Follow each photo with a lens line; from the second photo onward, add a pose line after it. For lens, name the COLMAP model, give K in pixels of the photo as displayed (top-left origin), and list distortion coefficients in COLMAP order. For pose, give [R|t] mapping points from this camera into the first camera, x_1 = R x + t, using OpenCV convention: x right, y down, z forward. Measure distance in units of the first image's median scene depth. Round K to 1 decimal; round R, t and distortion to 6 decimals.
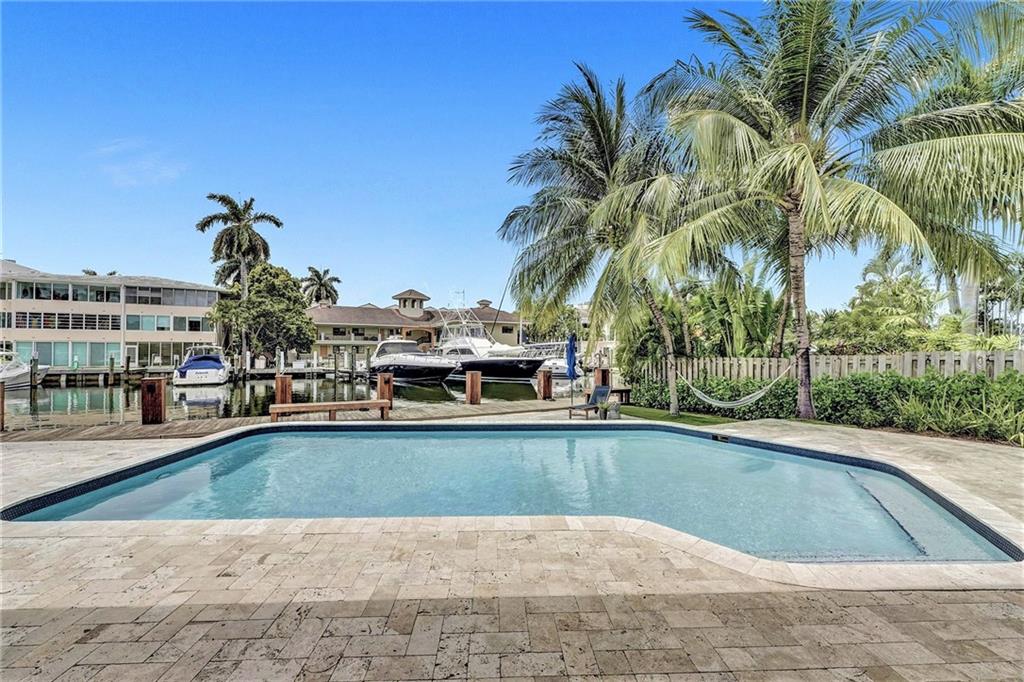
lens RADIAL K [[417.7, 0, 507.6], [0, 417.7, 342.7], [0, 0, 1]] dist [0.002622, 0.000305]
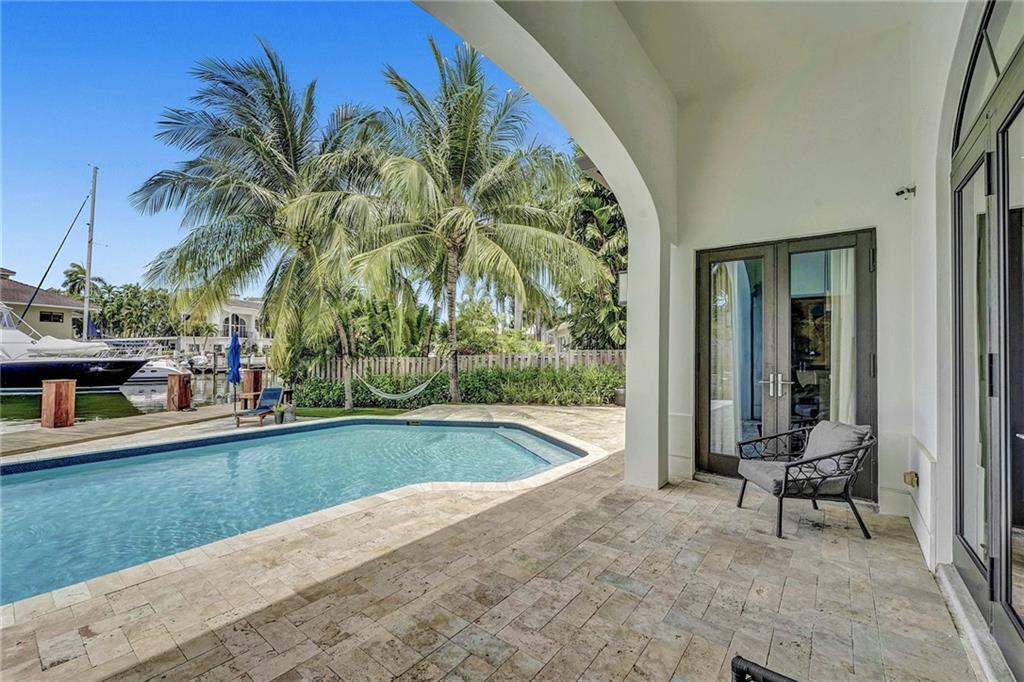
lens RADIAL K [[417.7, 0, 507.6], [0, 417.7, 342.7], [0, 0, 1]] dist [0.002622, 0.000305]
pose [[0.657919, 0.017180, 0.752893, -0.186165], [-0.020937, 0.999771, -0.004517, -0.009037], [-0.752798, -0.012792, 0.658128, -0.025757]]
